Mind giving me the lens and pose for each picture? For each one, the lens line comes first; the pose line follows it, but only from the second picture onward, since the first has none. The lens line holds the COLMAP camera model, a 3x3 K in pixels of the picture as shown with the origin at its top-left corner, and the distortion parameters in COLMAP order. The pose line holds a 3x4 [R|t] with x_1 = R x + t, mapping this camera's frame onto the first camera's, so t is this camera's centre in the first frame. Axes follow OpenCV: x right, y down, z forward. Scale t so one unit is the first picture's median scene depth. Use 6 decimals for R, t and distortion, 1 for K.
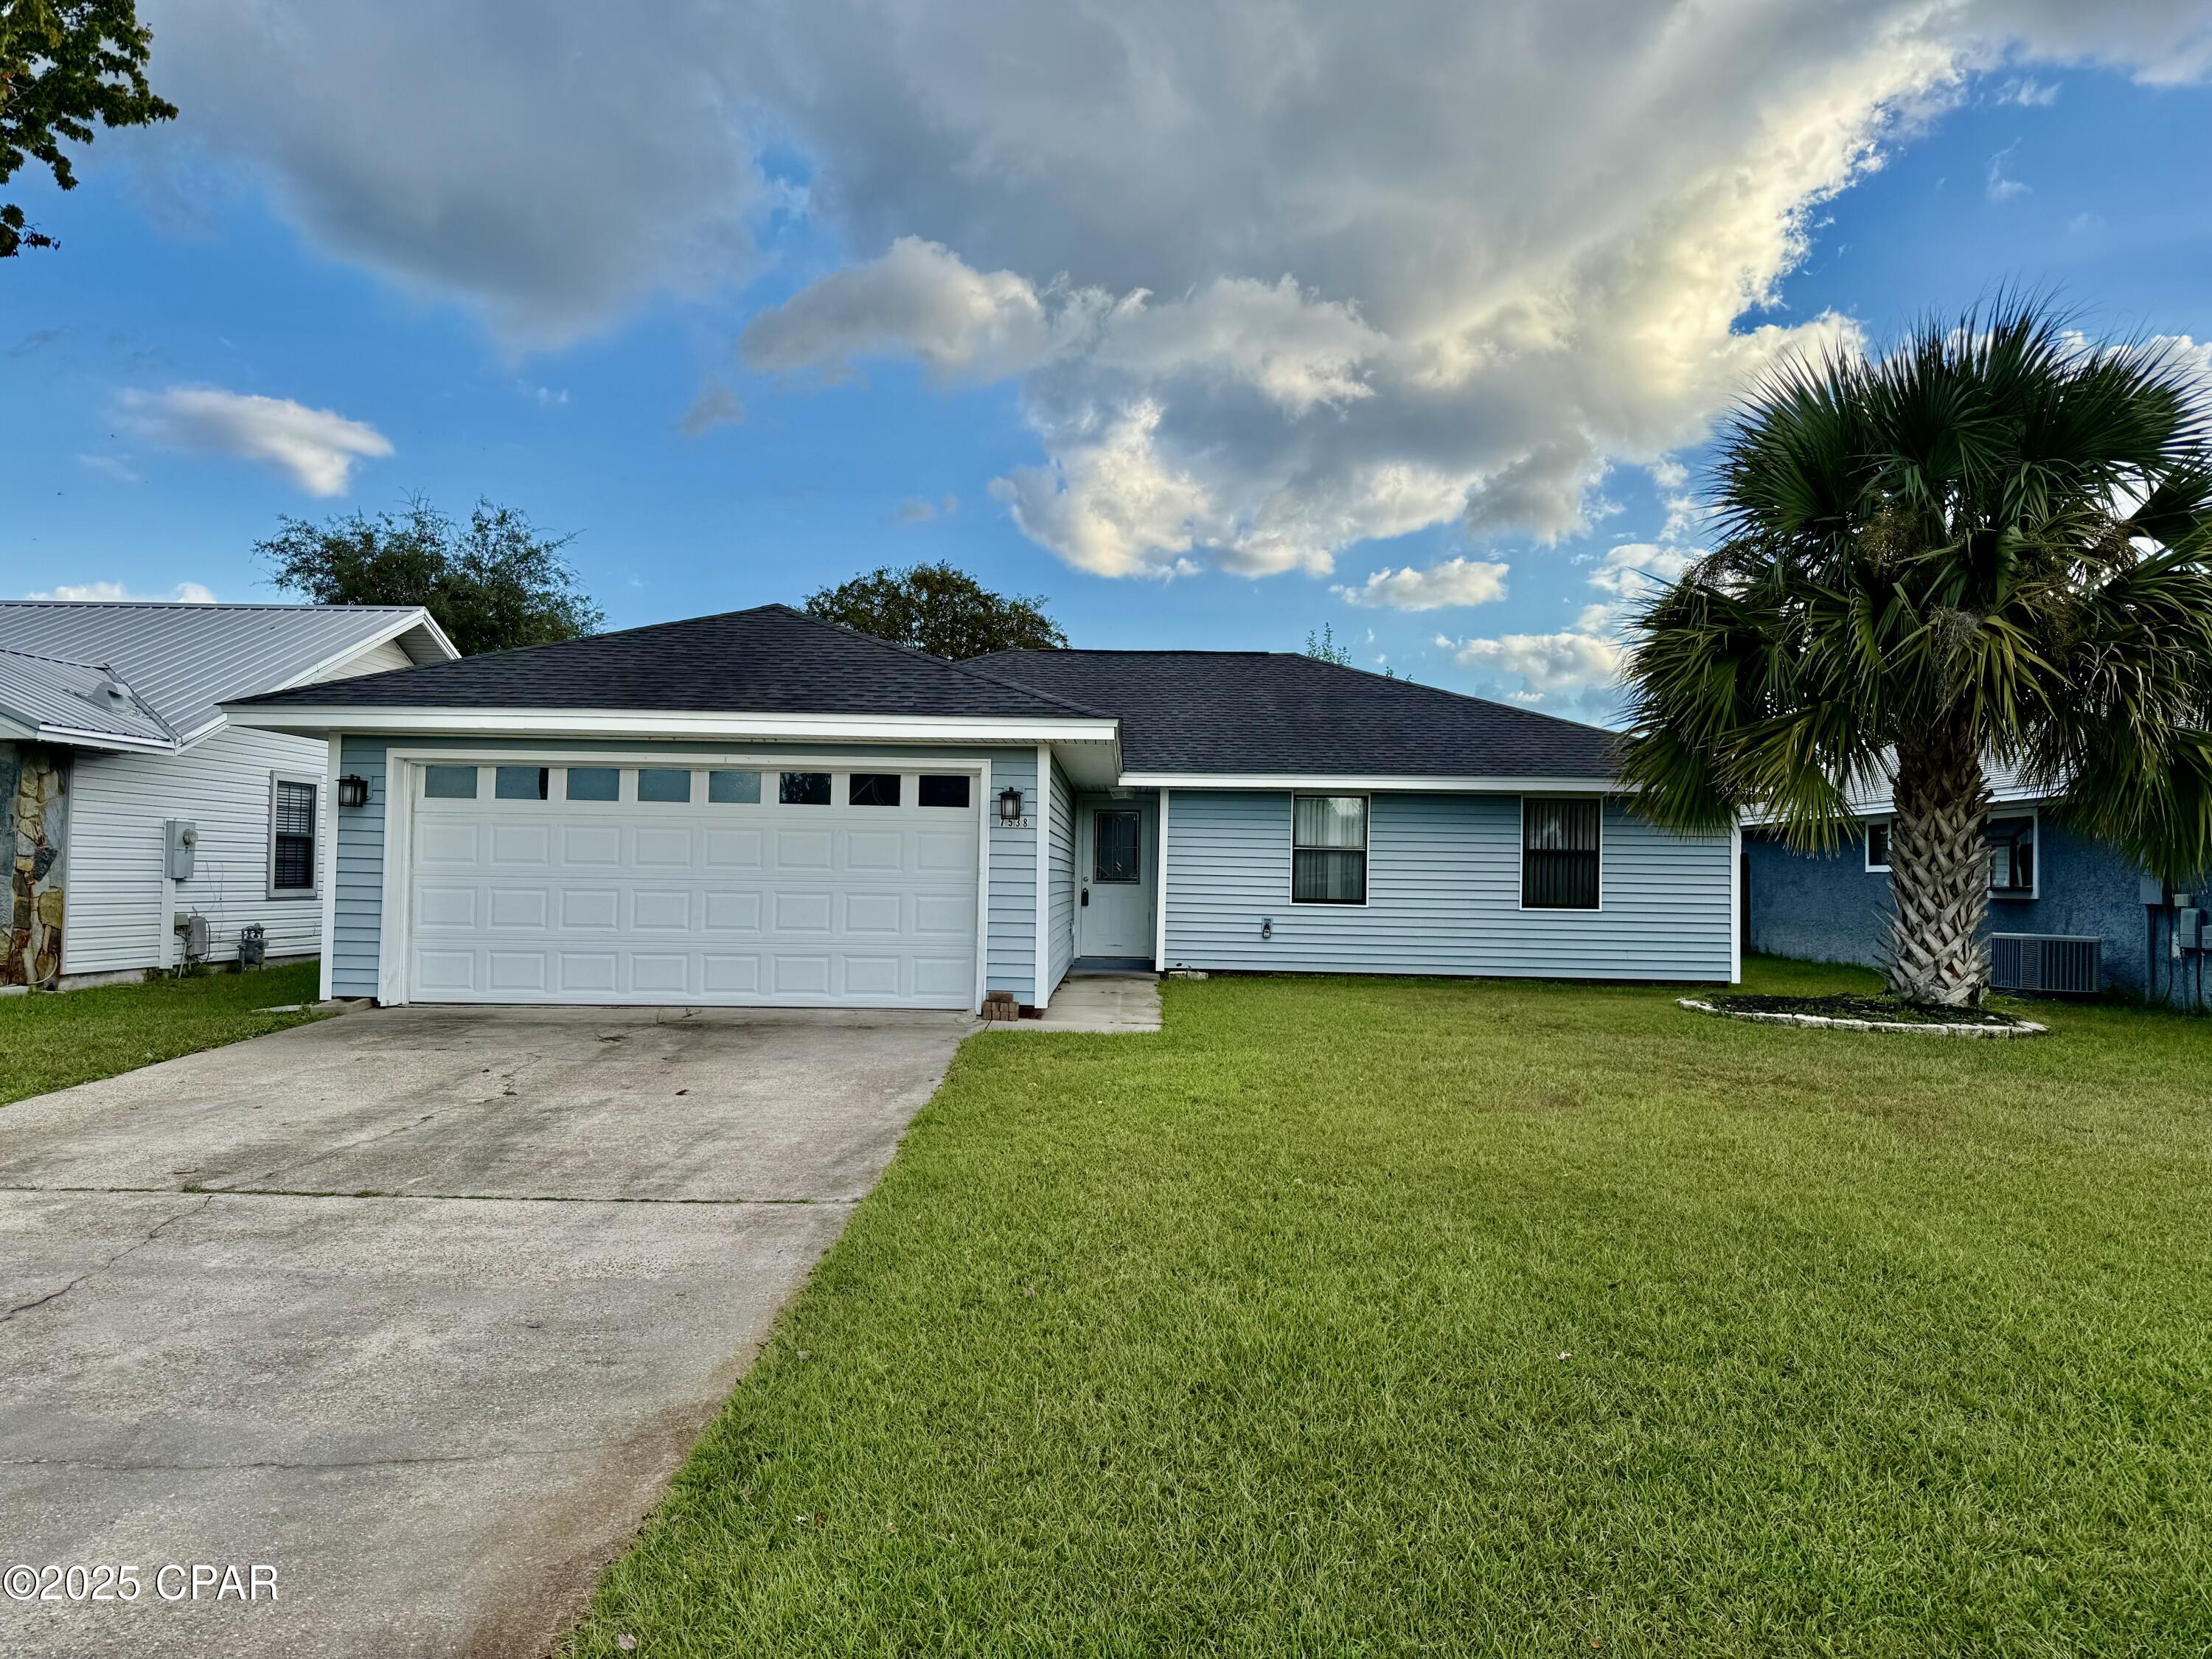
lens RADIAL K [[1543.7, 0, 1105.4], [0, 1543.7, 834.4], [0, 0, 1]] dist [0.094568, -0.150168]
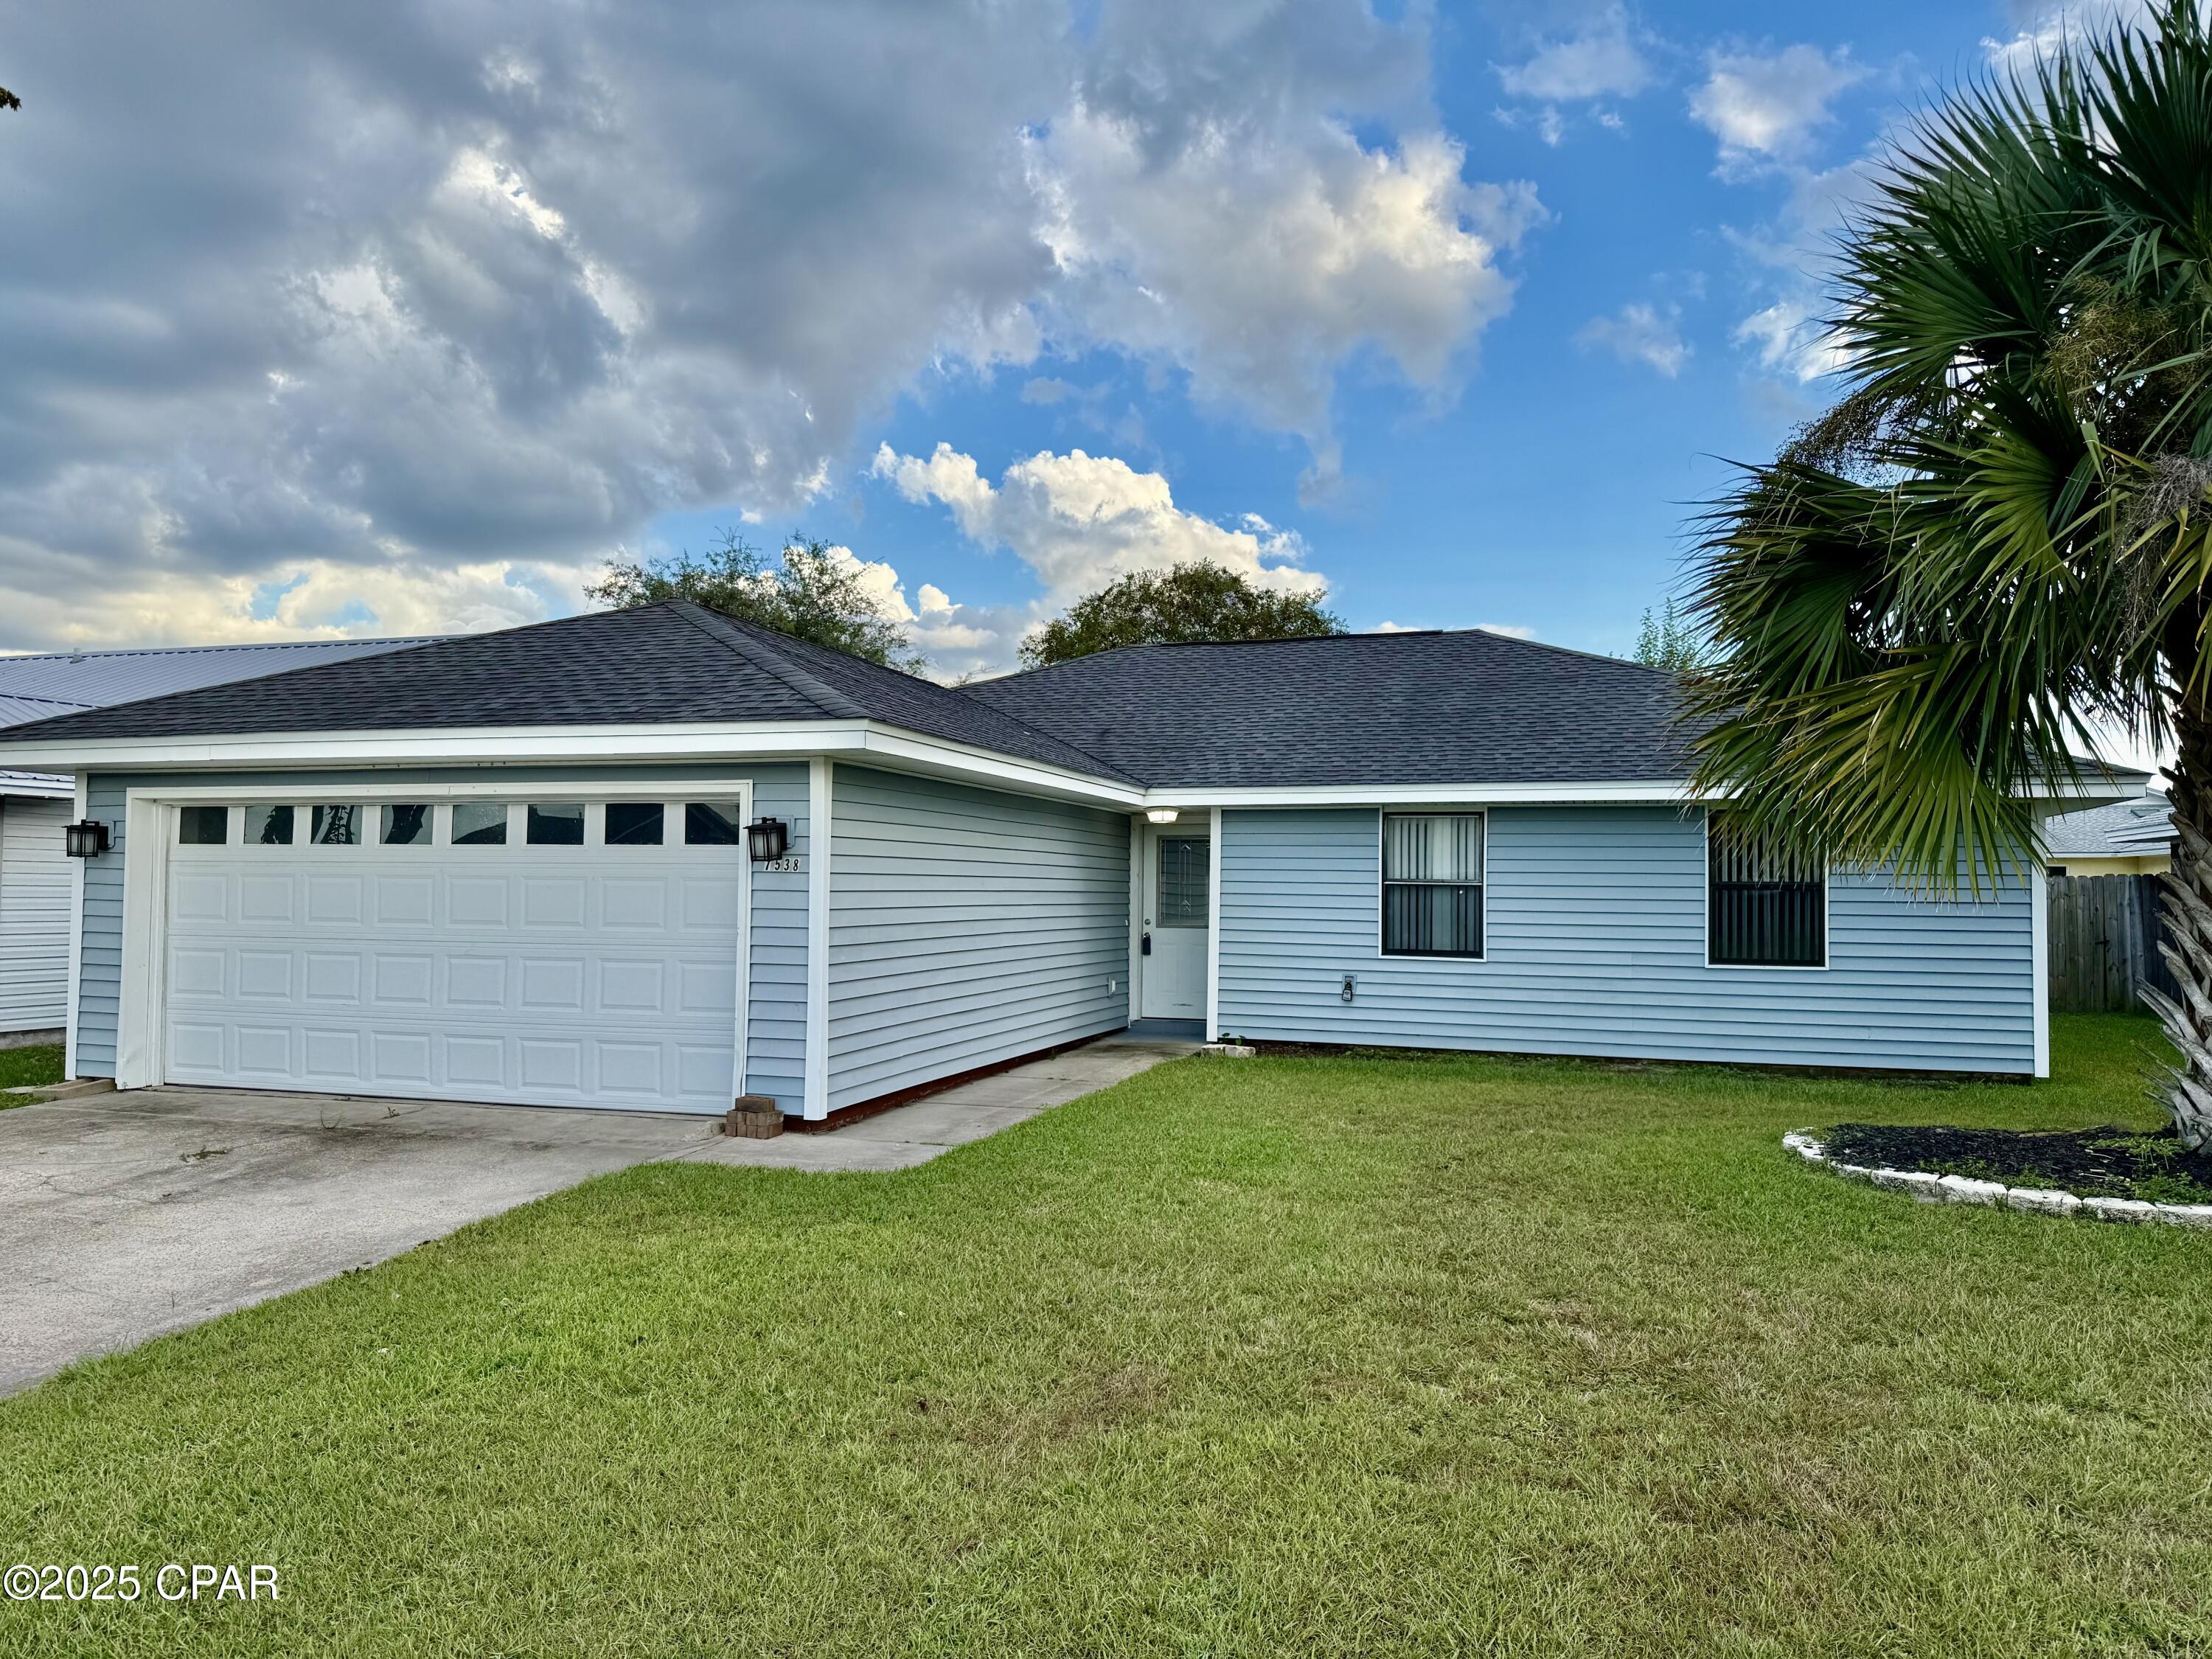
lens RADIAL K [[1553.6, 0, 1107.0], [0, 1553.6, 844.0], [0, 0, 1]] dist [0.039053, -0.049982]
pose [[0.957348, -0.016331, -0.288476, 0.292577], [0.015583, 0.999867, -0.004889, -0.011285], [0.288517, 0.000186, 0.957475, 0.325326]]
